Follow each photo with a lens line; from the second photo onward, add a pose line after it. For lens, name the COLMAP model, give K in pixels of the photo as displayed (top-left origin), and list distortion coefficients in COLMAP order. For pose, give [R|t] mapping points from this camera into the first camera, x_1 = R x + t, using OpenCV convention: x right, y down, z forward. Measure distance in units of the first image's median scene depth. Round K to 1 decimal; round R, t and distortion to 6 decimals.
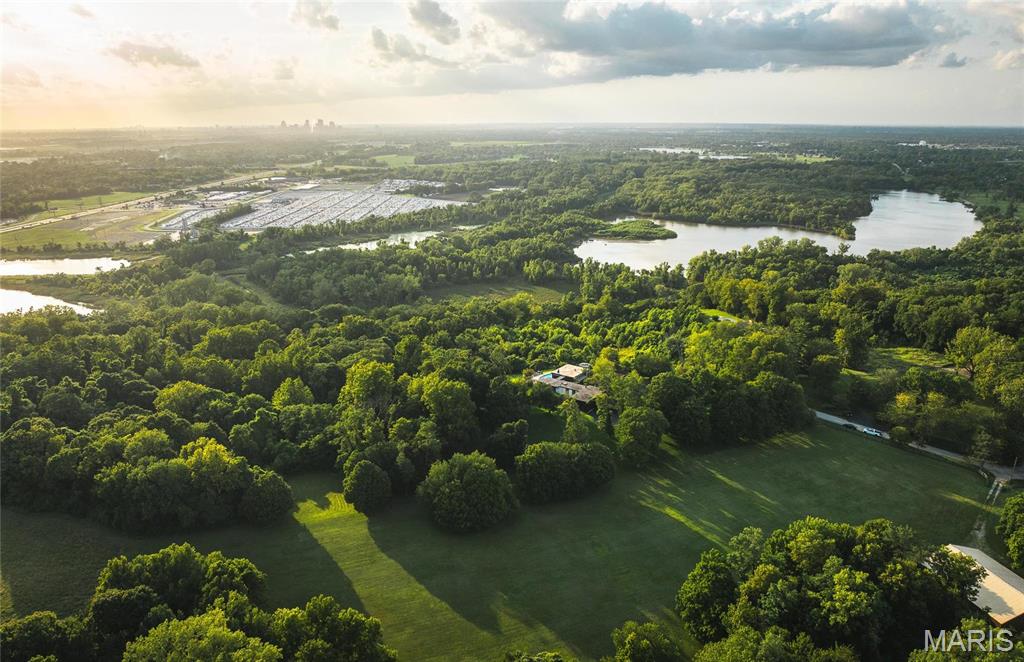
lens RADIAL K [[711.6, 0, 513.9], [0, 711.6, 335.4], [0, 0, 1]] dist [-0.044384, 0.000806]
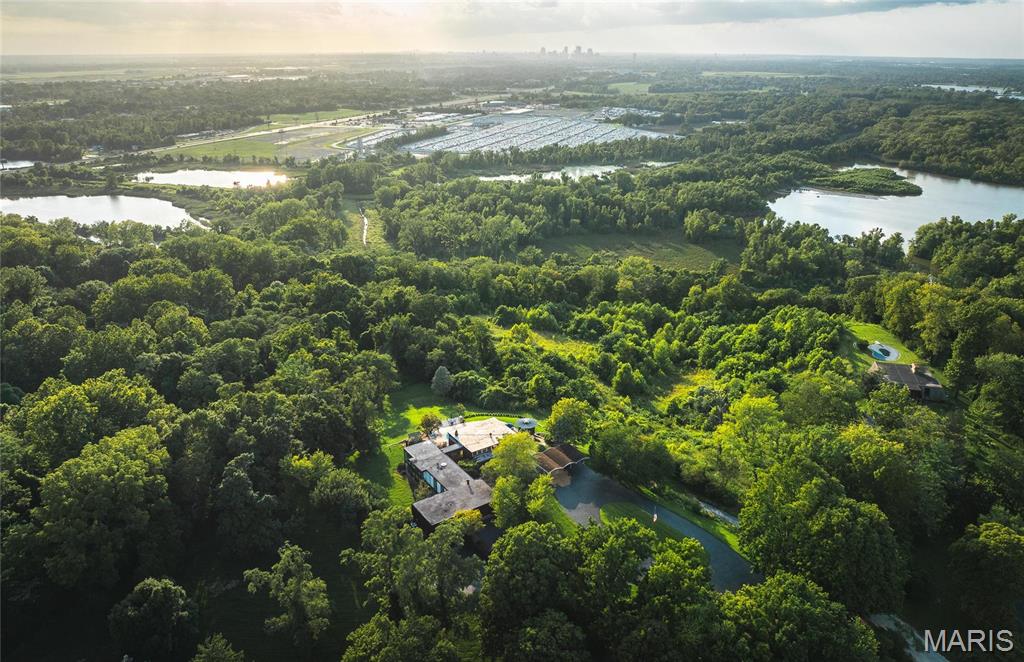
lens RADIAL K [[711.6, 0, 519.7], [0, 711.6, 321.1], [0, 0, 1]] dist [-0.044384, 0.000806]
pose [[0.941601, 0.126461, -0.312082, 0.064669], [-0.103660, 0.990652, 0.088672, -0.021382], [0.320379, -0.051143, 0.945908, 0.120607]]
